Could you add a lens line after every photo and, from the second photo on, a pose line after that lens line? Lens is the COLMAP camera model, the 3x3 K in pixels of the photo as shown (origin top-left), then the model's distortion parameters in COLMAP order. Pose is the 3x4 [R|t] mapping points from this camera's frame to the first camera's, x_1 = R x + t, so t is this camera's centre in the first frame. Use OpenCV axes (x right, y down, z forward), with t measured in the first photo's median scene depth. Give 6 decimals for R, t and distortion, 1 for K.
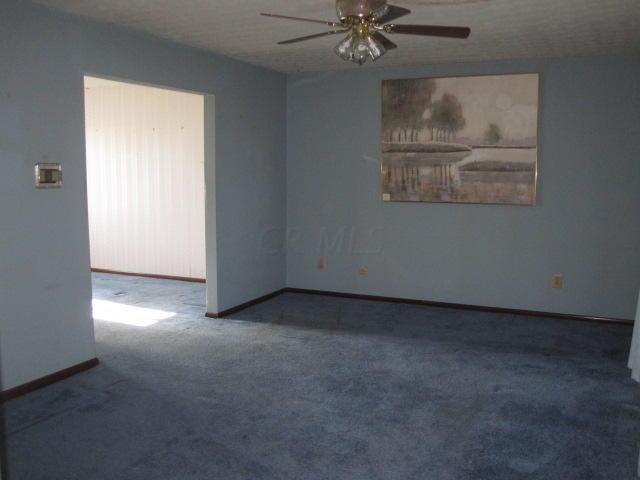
lens RADIAL K [[629.5, 0, 320.2], [0, 629.5, 240.3], [0, 0, 1]] dist [-0.070609, 0.000000]
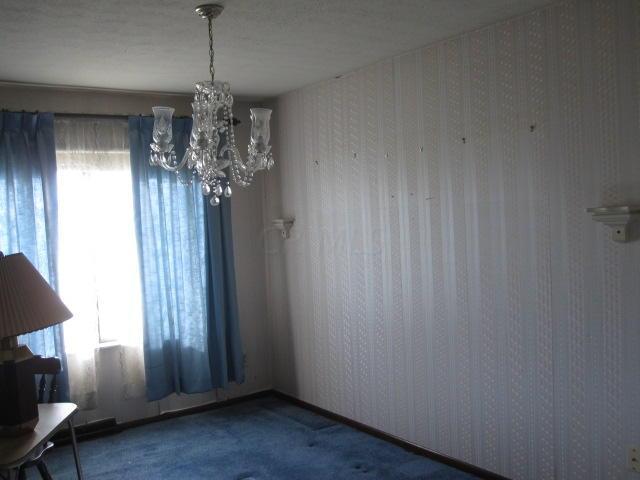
lens RADIAL K [[629.5, 0, 319.7], [0, 629.5, 239.8], [0, 0, 1]] dist [-0.070609, 0.000000]
pose [[0.894595, -0.003292, -0.446865, -0.157164], [0.009566, 0.999885, 0.011785, -0.112398], [0.446775, -0.014817, 0.894524, 0.541907]]
